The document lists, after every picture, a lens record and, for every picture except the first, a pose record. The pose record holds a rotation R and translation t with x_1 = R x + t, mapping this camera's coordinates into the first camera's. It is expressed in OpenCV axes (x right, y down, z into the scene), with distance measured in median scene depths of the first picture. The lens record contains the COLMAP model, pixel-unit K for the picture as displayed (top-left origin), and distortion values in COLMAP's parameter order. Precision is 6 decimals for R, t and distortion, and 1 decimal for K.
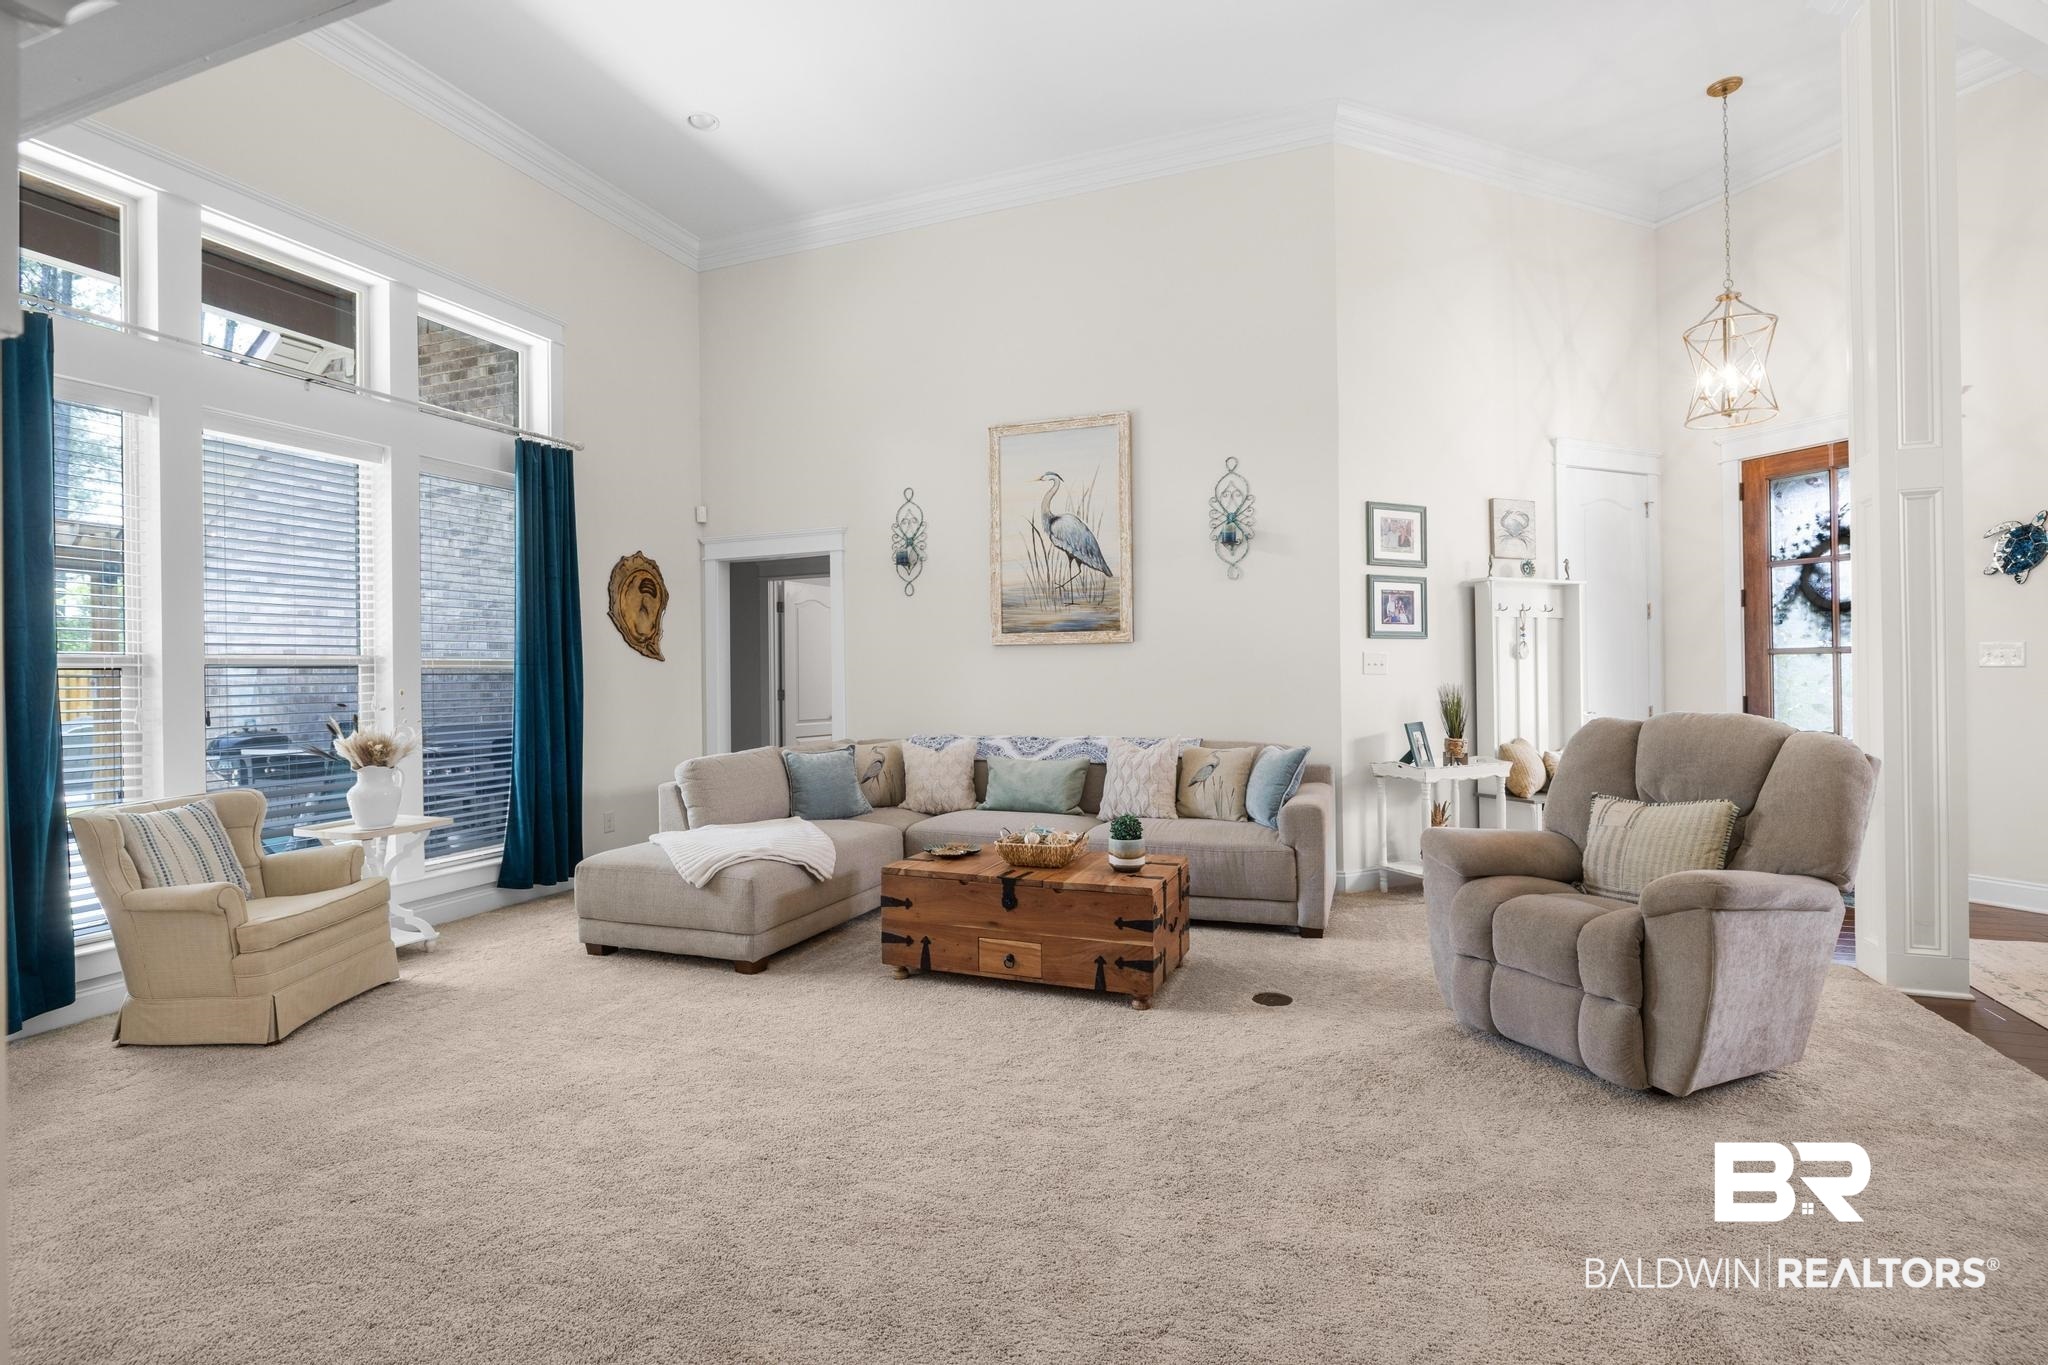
lens RADIAL K [[963.1, 0, 1024.0], [0, 963.1, 682.5], [0, 0, 1]] dist [-0.000325, -0.000053]
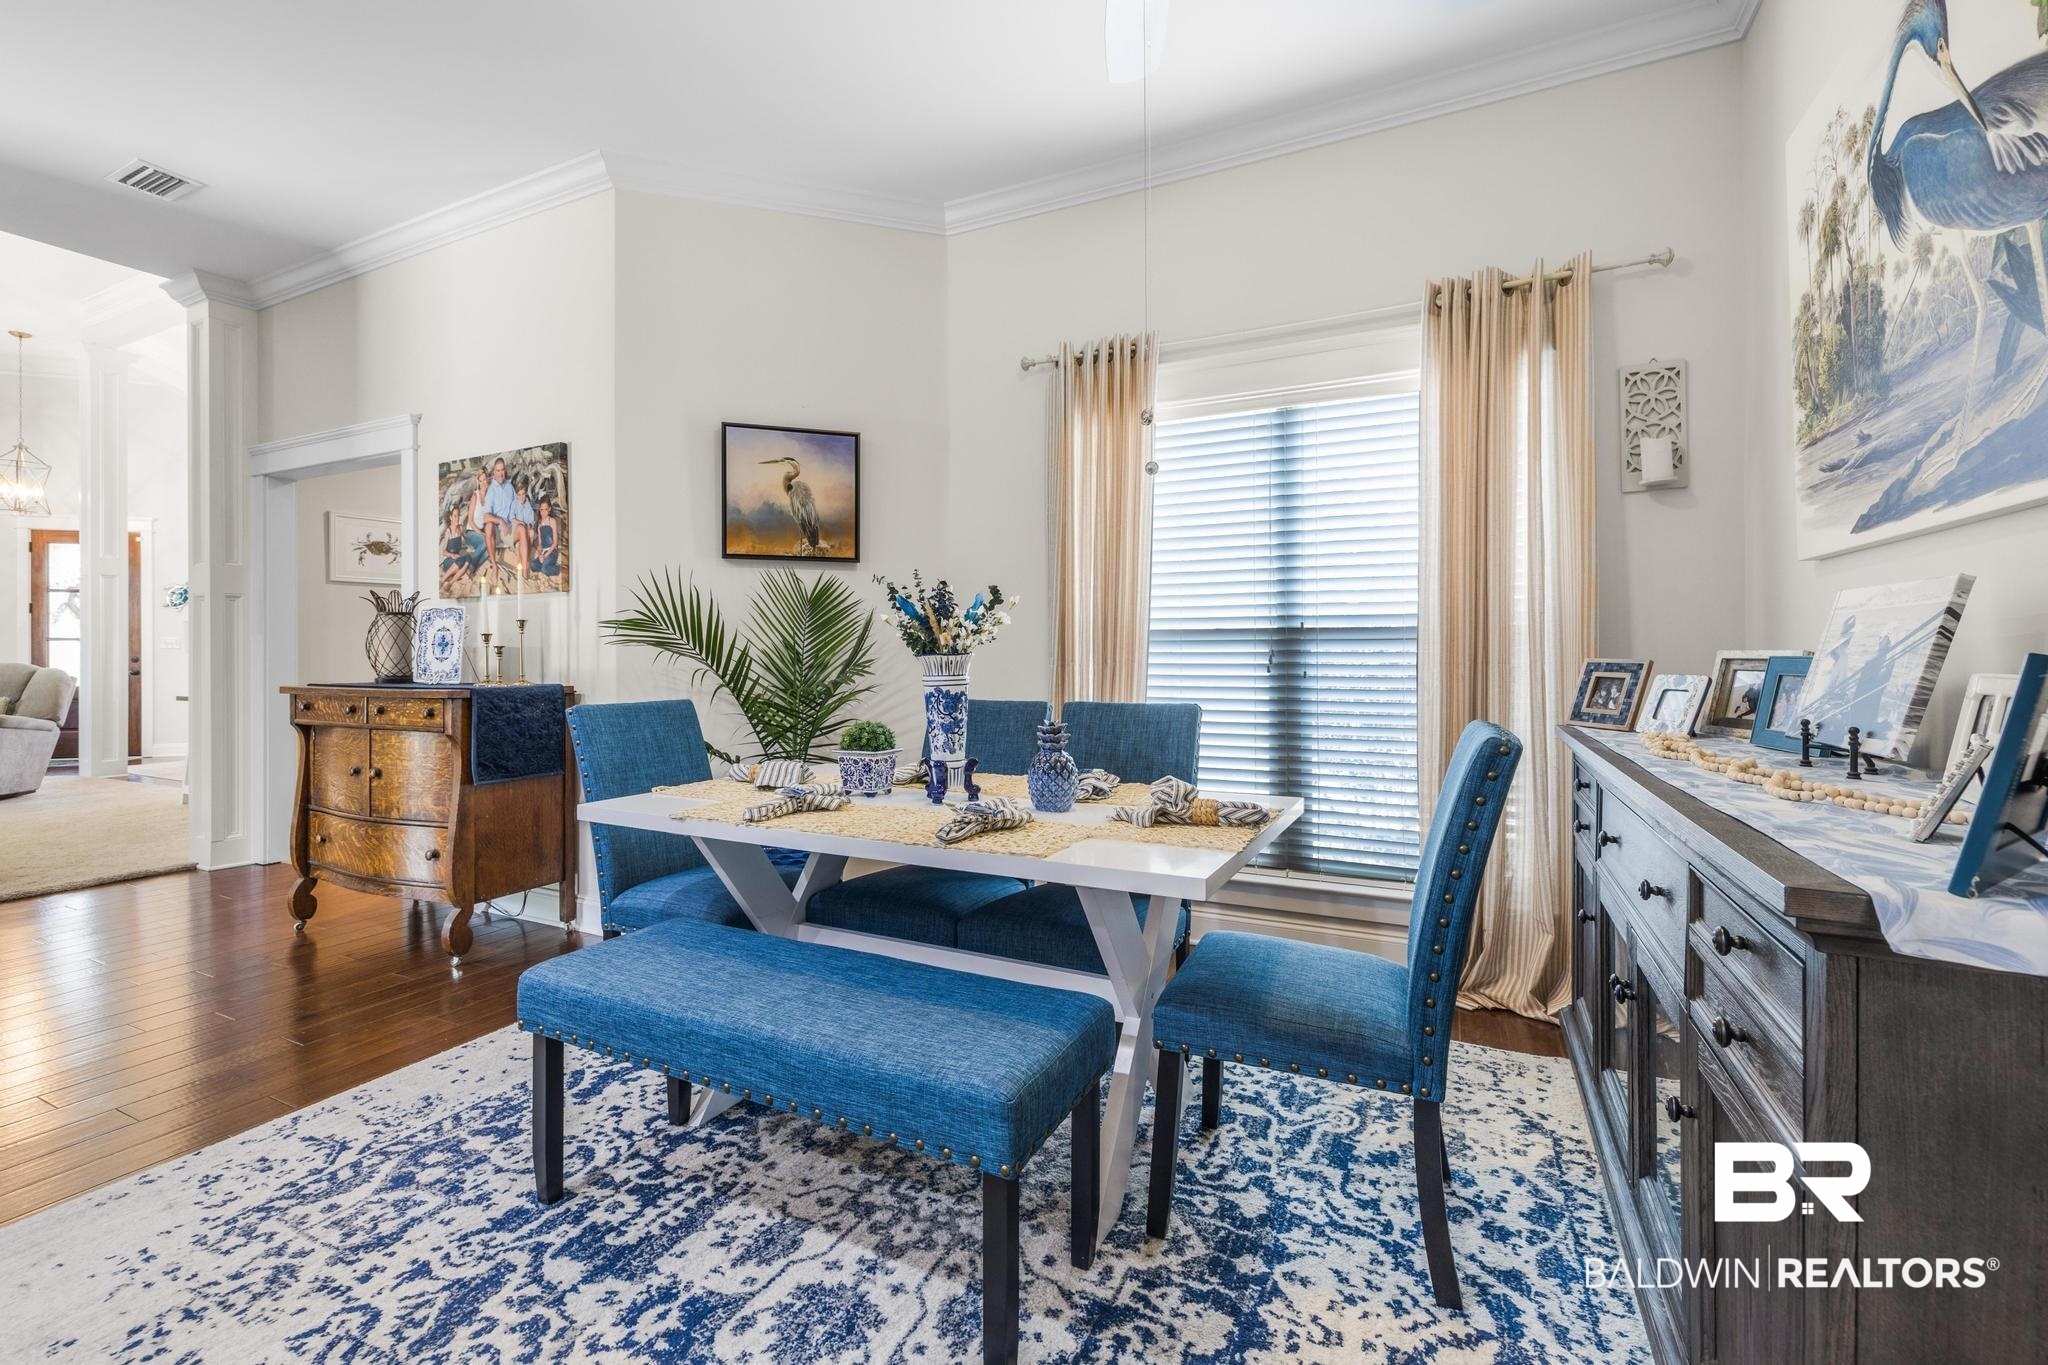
lens RADIAL K [[867.2, 0, 1025.0], [0, 867.2, 653.8], [0, 0, 1]] dist [-0.000140, 0.000005]
pose [[0.098718, 0.010617, 0.995059, -0.748720], [0.005976, 0.999919, -0.011262, 0.029697], [-0.995098, 0.007058, 0.098646, -1.108844]]
